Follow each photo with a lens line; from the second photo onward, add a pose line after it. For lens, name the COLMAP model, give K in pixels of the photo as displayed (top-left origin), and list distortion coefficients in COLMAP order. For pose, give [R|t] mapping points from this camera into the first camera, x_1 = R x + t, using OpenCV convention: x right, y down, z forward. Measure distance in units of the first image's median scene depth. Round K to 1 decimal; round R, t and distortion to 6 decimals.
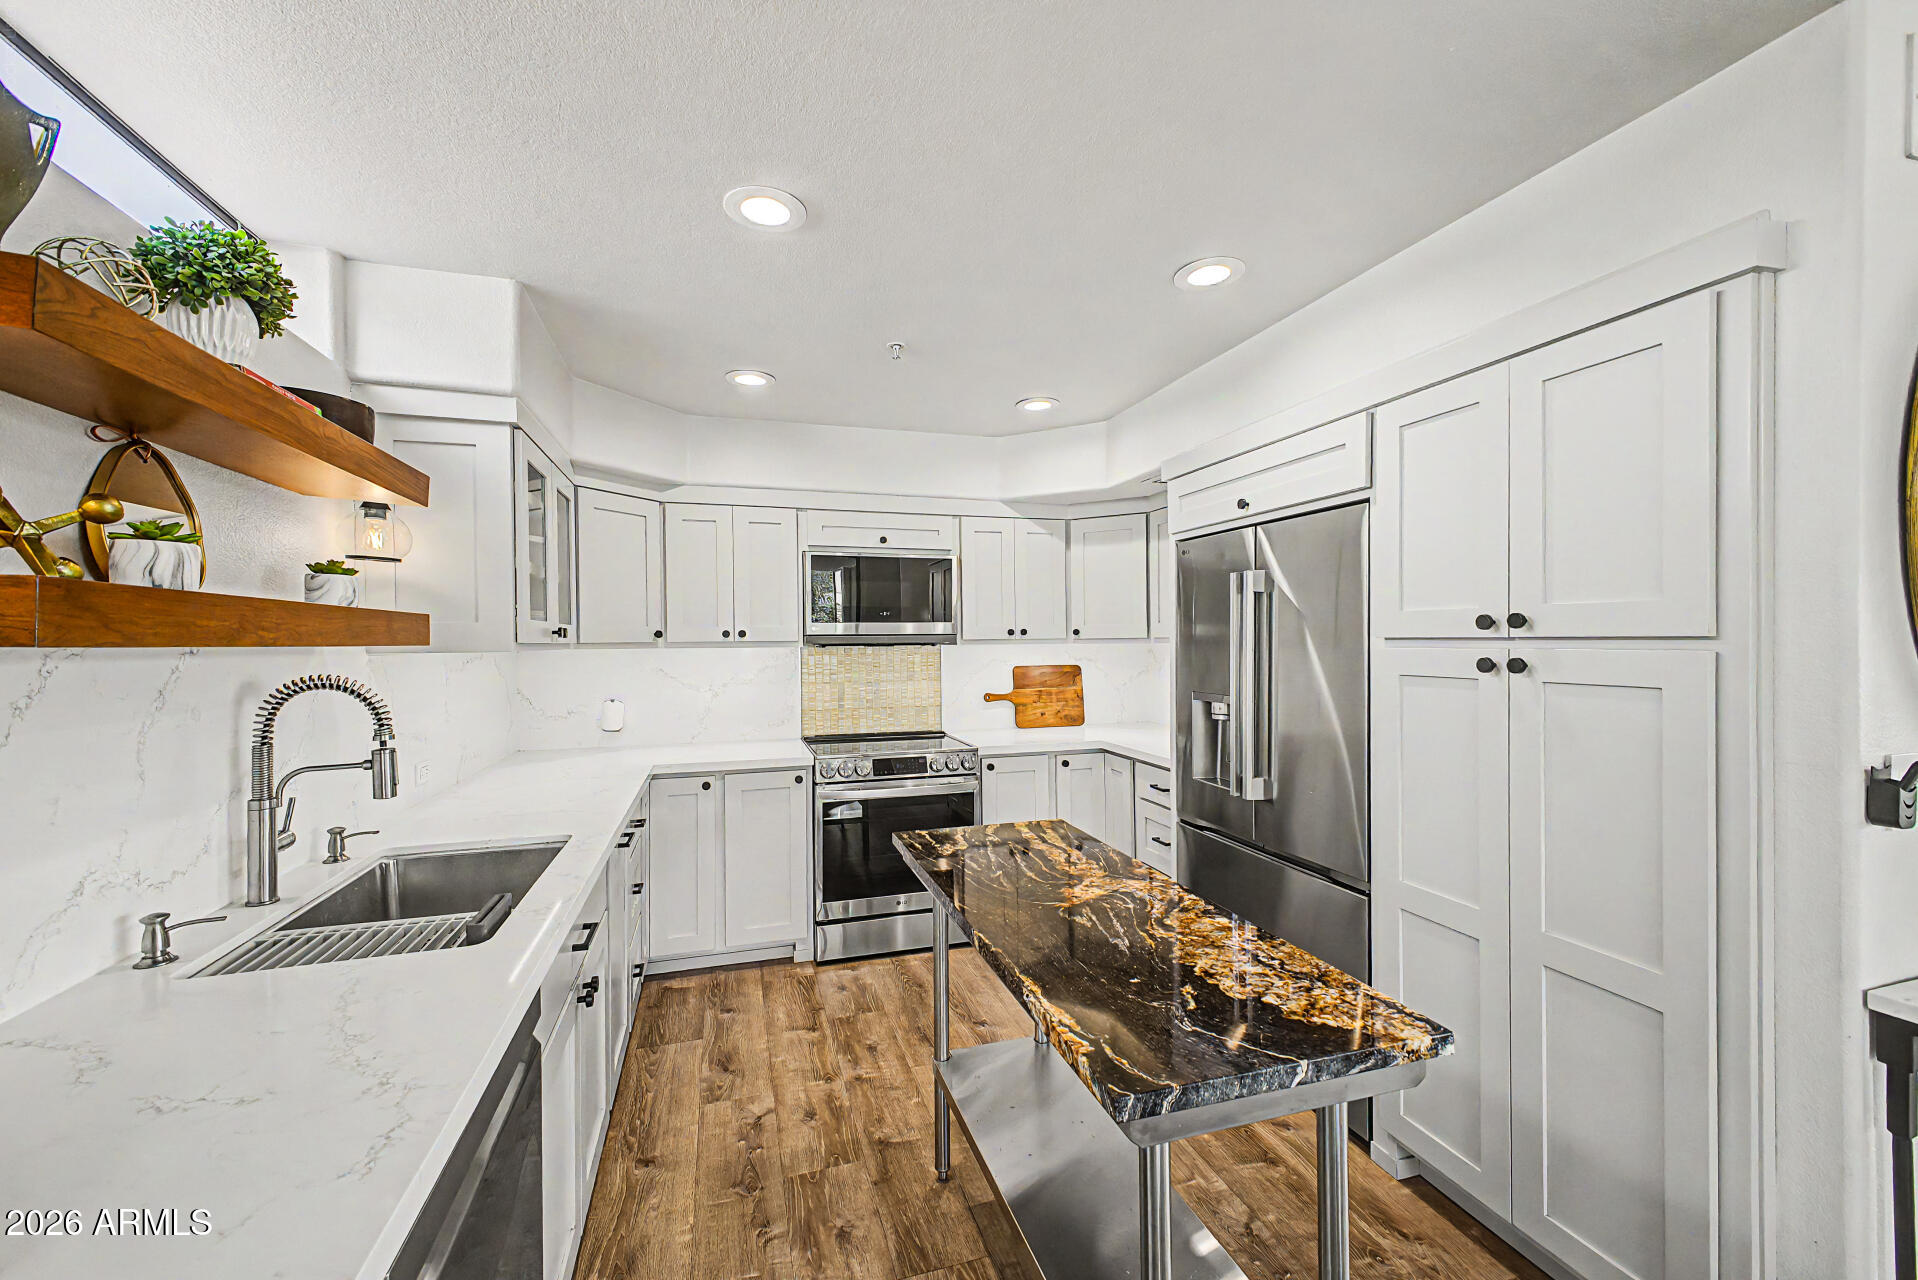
lens RADIAL K [[763.6, 0, 972.2], [0, 763.6, 644.4], [0, 0, 1]] dist [0.017142, -0.005457]
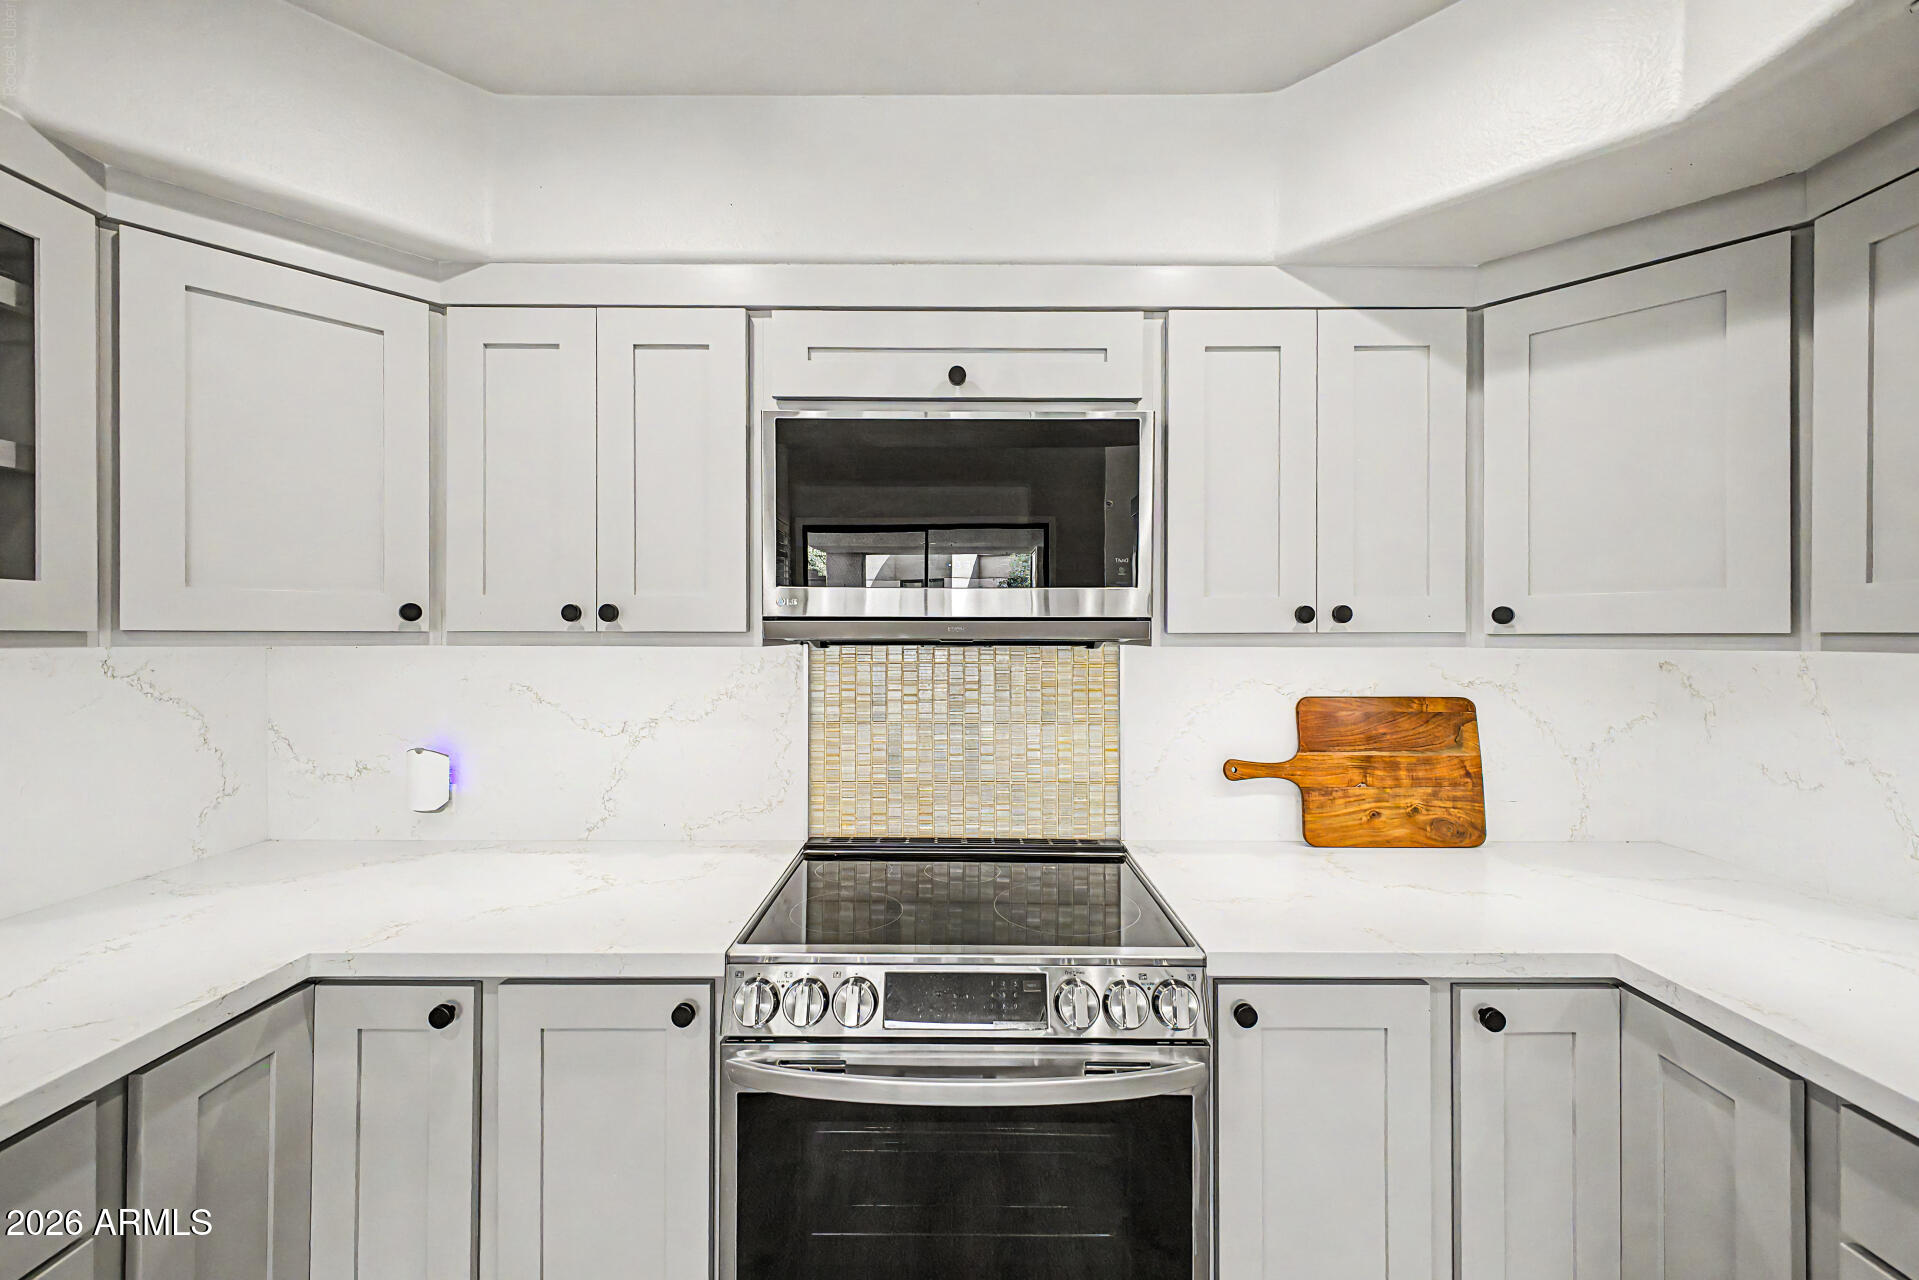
lens RADIAL K [[764.0, 0, 952.1], [0, 764.0, 637.8], [0, 0, 1]] dist [0.017142, -0.005457]
pose [[0.949246, 0.013170, -0.314259, 0.010155], [-0.012750, 0.999913, 0.003393, -0.007529], [0.314276, 0.000786, 0.949331, 1.155103]]
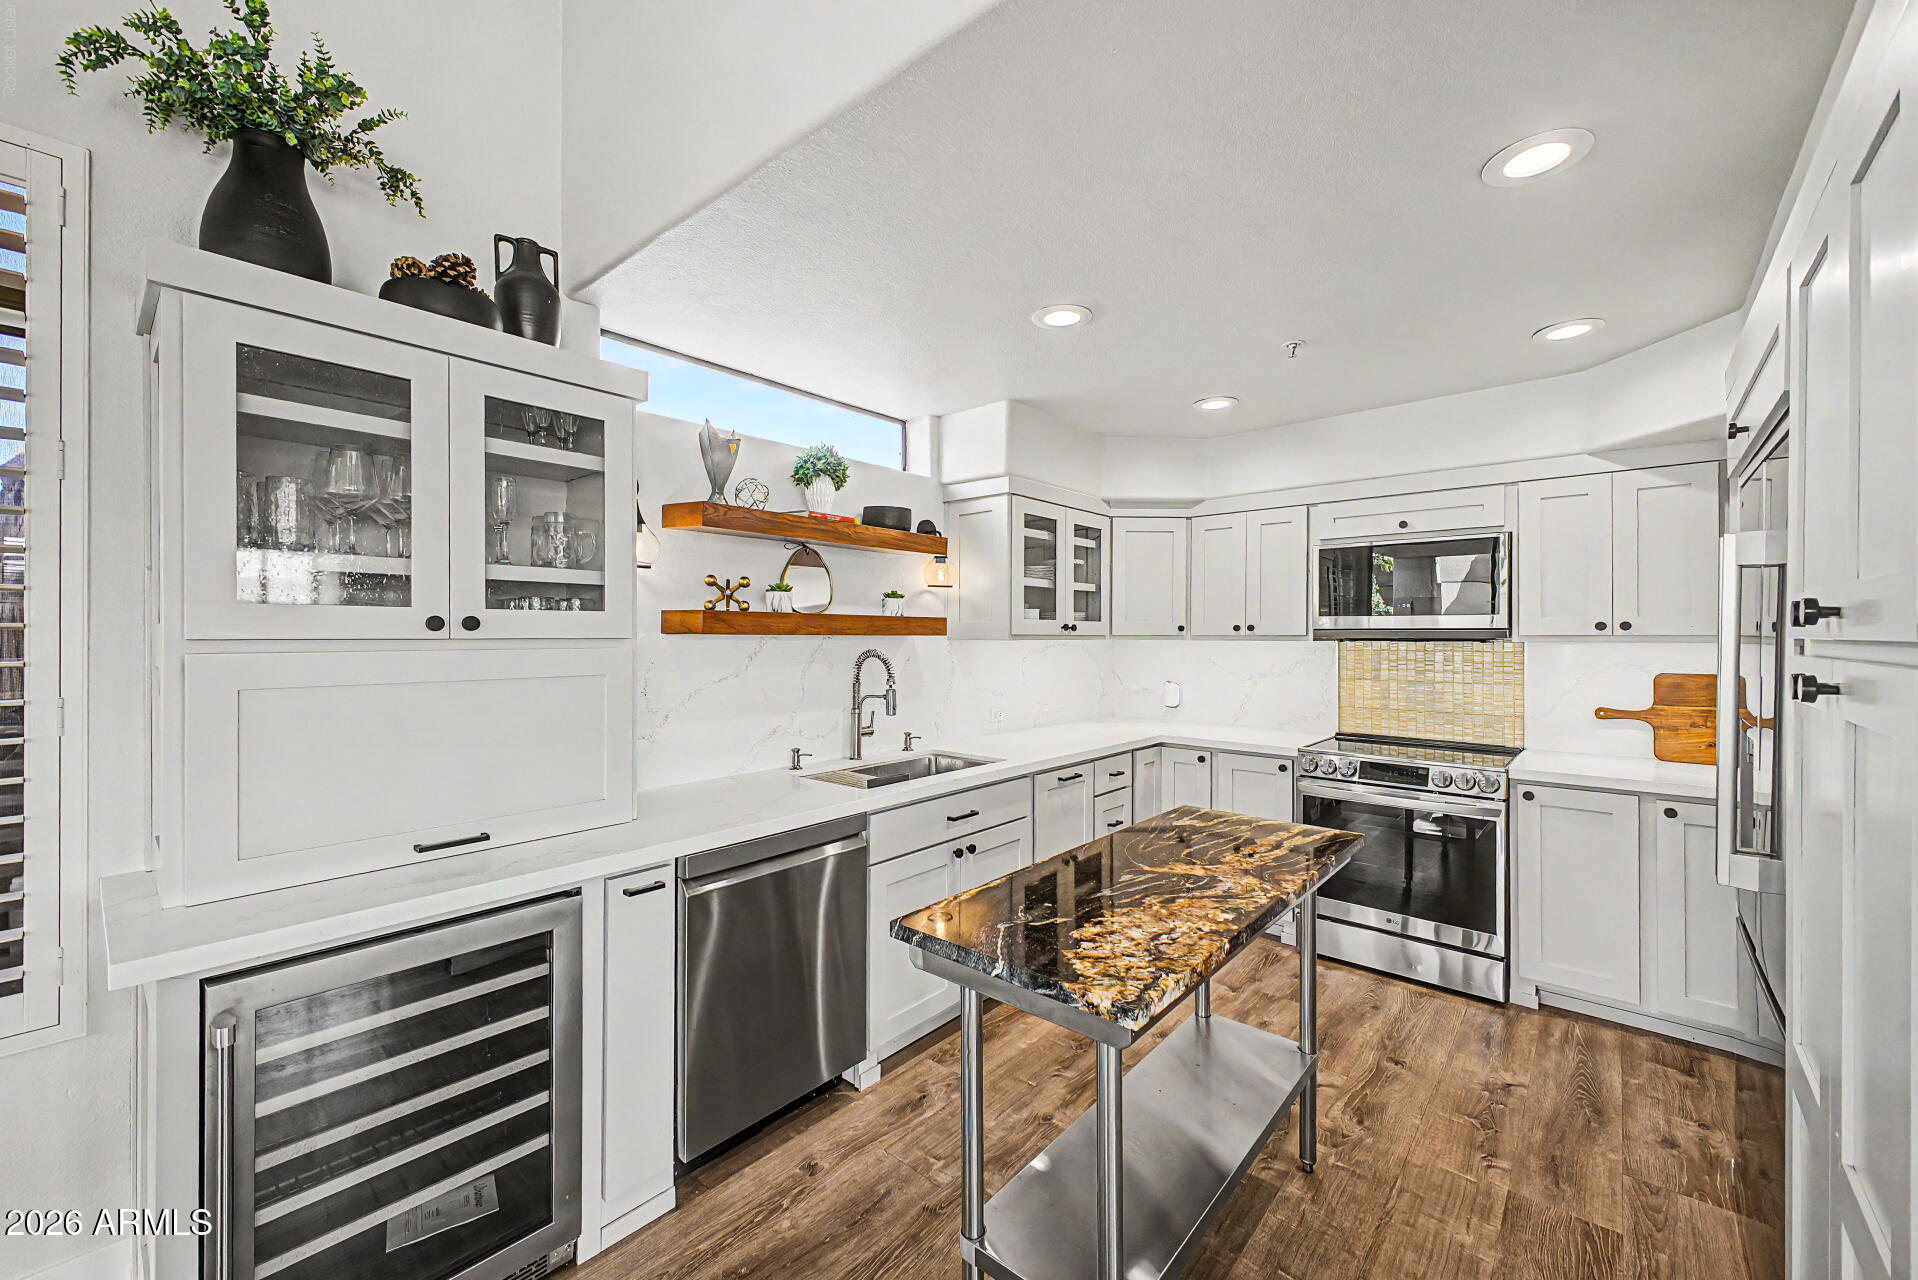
lens RADIAL K [[763.6, 0, 956.7], [0, 763.6, 638.4], [0, 0, 1]] dist [0.017142, -0.005457]
pose [[0.521391, 0.012740, -0.853223, 0.717934], [-0.010985, 0.999906, 0.008217, -0.006222], [0.853247, 0.005089, 0.521482, 0.124323]]
